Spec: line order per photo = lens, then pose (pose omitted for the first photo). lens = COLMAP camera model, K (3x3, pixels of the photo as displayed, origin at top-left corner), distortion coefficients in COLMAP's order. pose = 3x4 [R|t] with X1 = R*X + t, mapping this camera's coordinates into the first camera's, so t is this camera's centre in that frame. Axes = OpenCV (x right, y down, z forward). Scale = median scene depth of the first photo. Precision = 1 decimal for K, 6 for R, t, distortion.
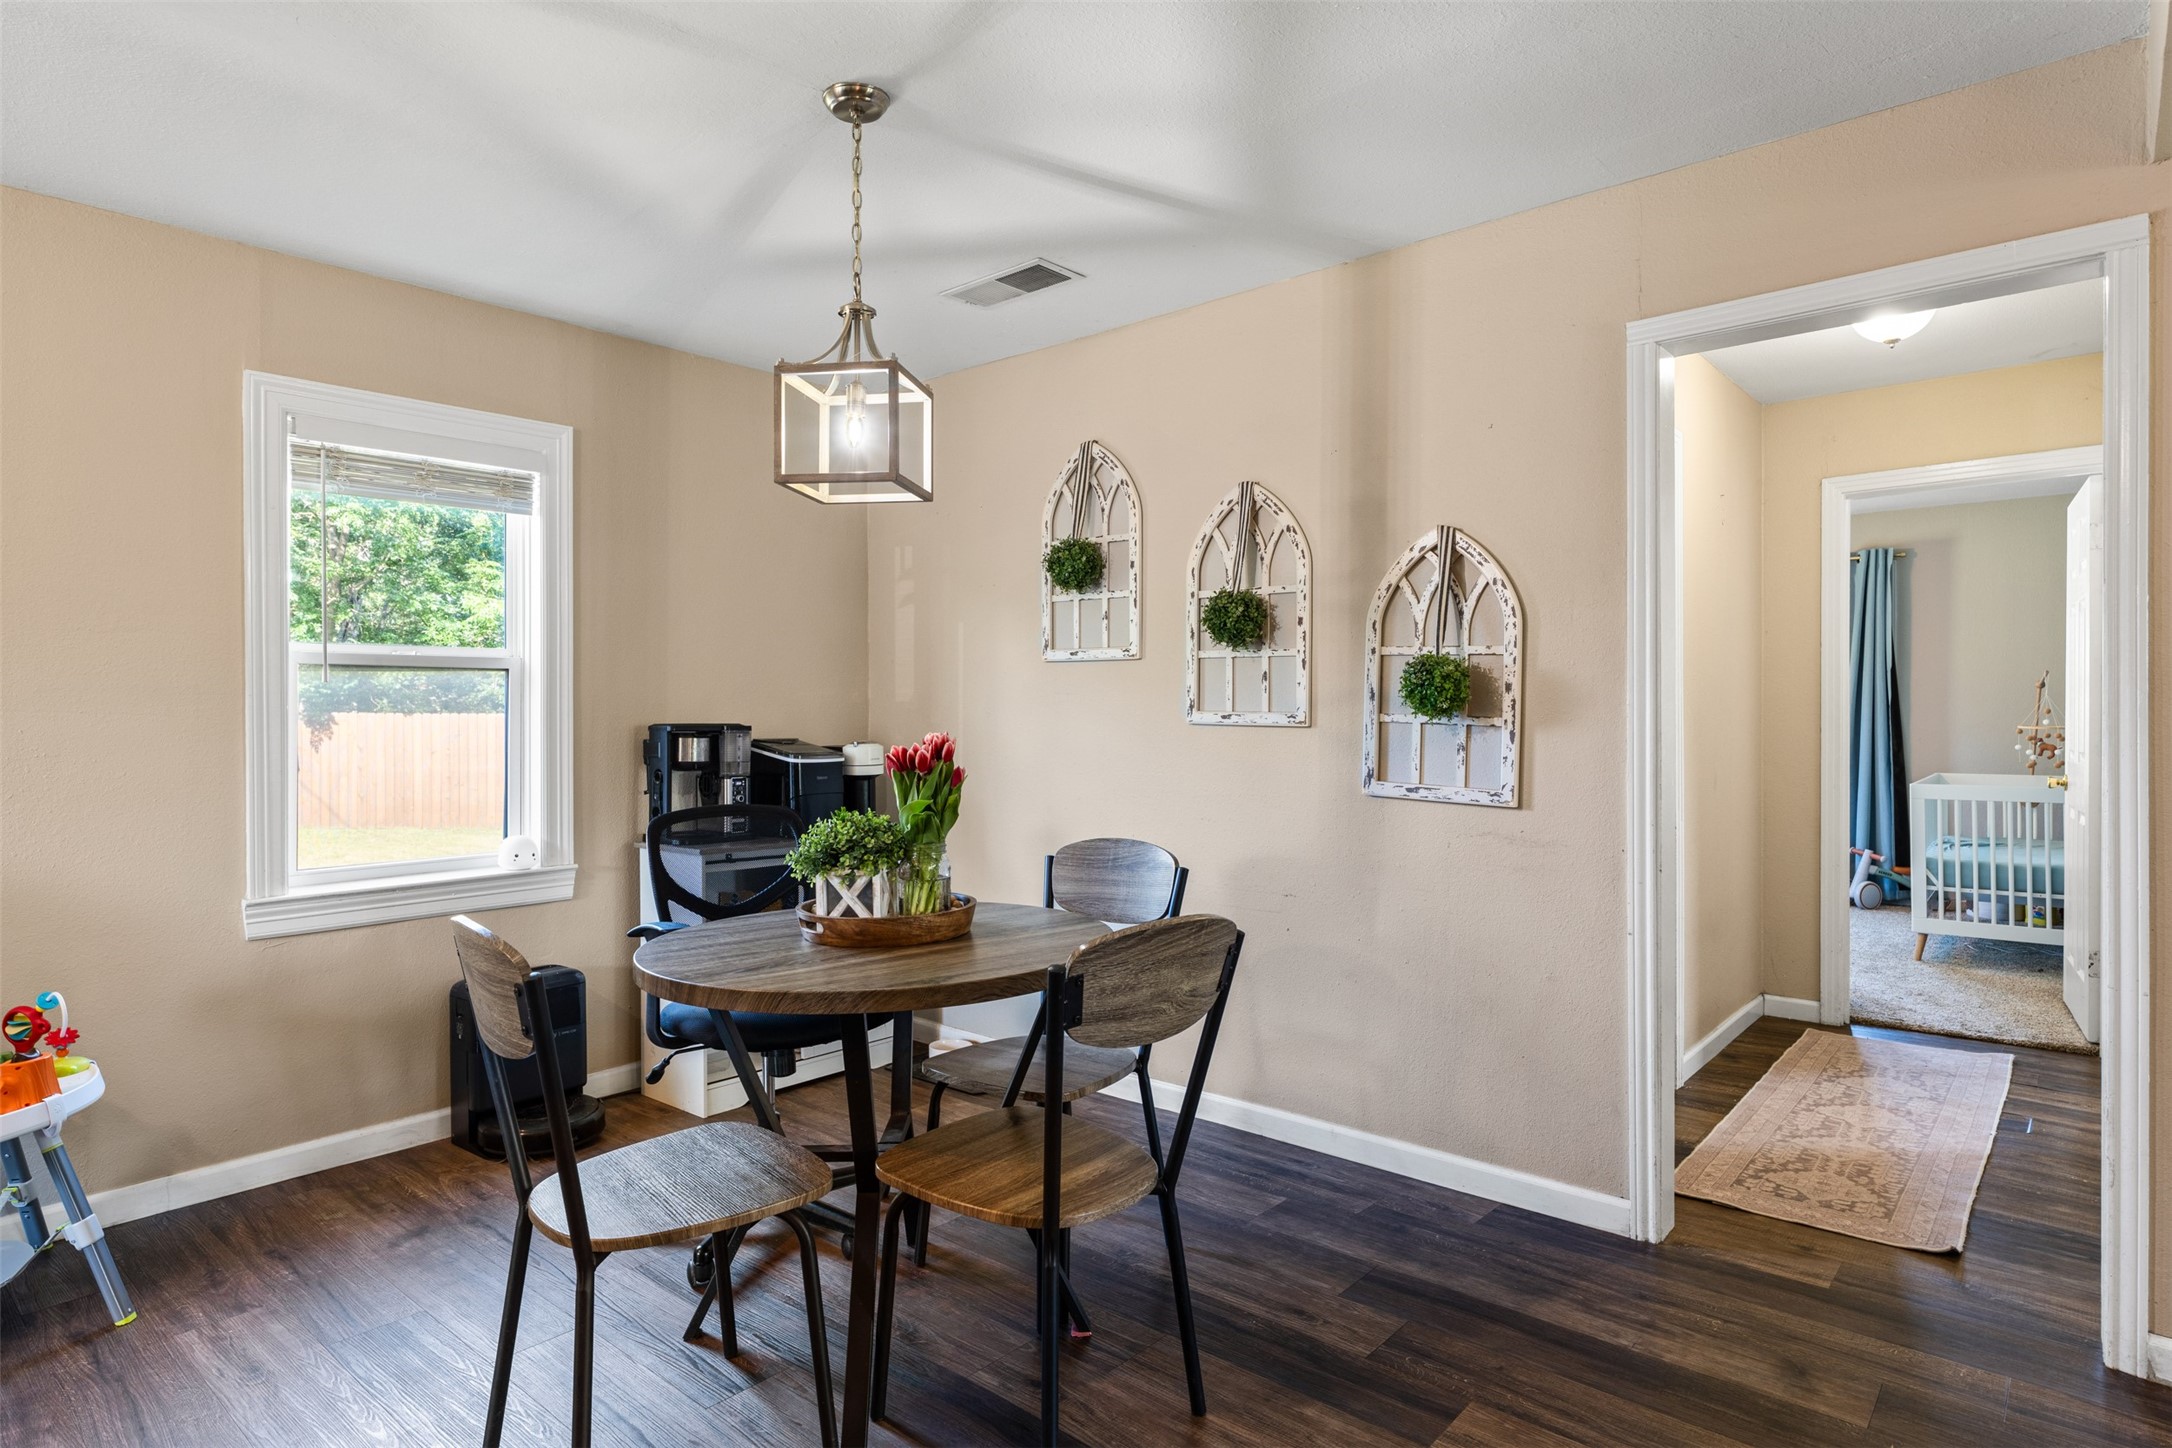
lens RADIAL K [[1183.0, 0, 1086.0], [0, 1183.0, 724.0], [0, 0, 1]] dist [-0.002452, -0.000532]
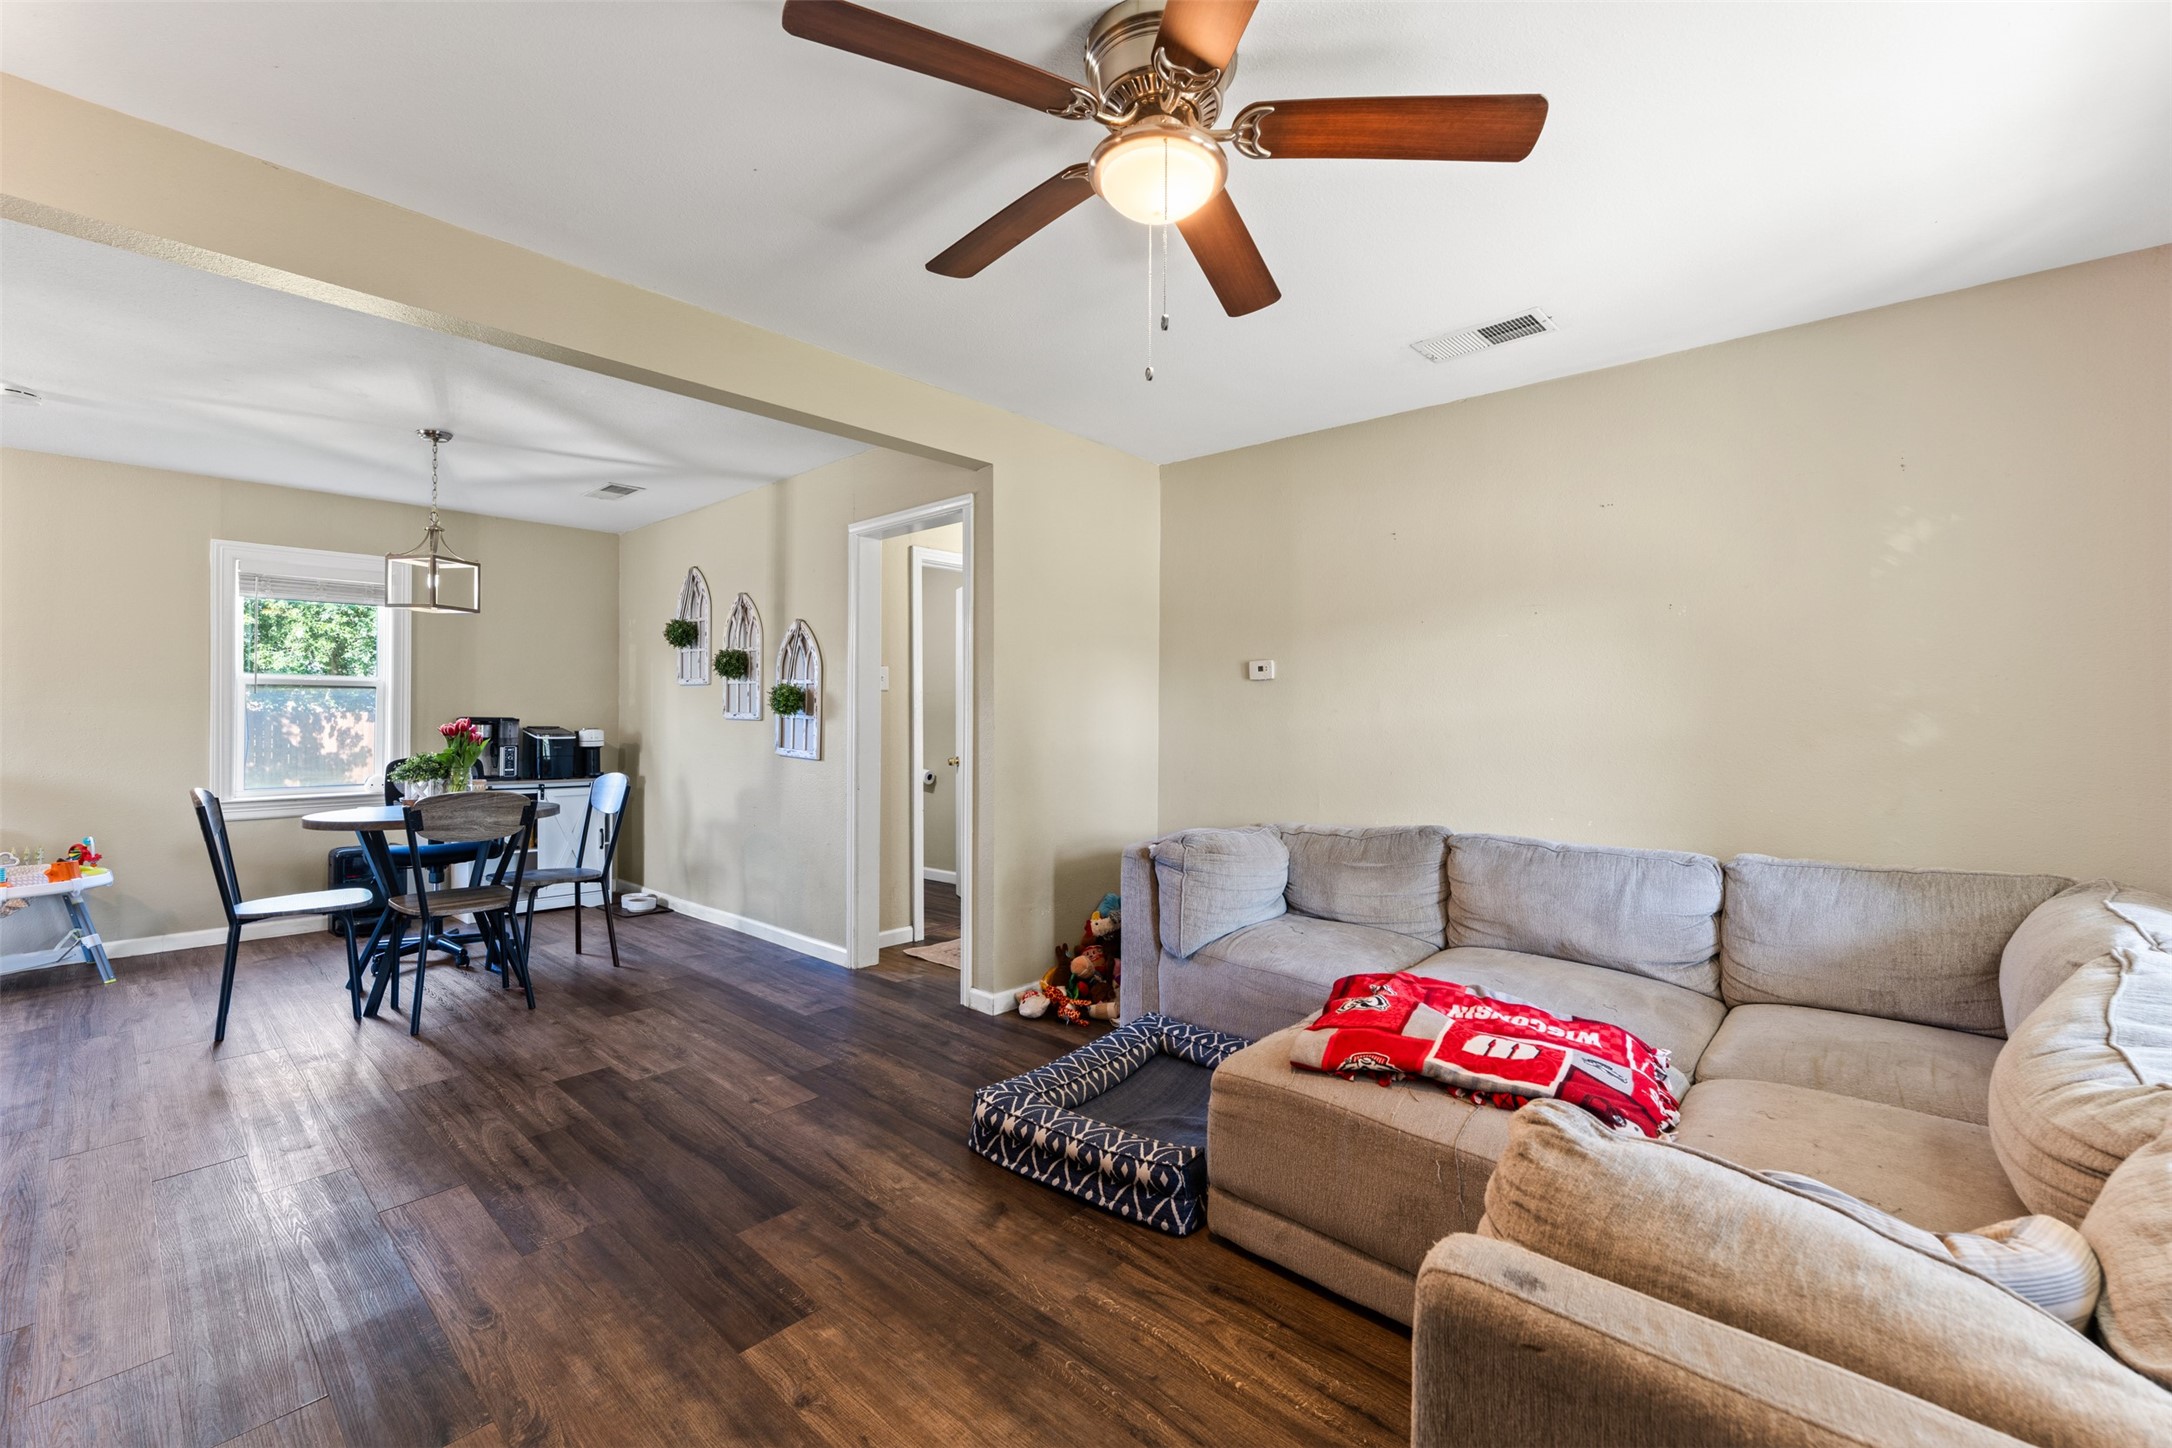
lens RADIAL K [[906.0, 0, 1086.0], [0, 906.0, 724.0], [0, 0, 1]] dist [-0.001460, -0.000595]
pose [[0.999828, 0.006549, -0.017371, 0.802029], [-0.006640, 0.999964, -0.005198, 0.014162], [0.017337, 0.005313, 0.999836, -0.511198]]
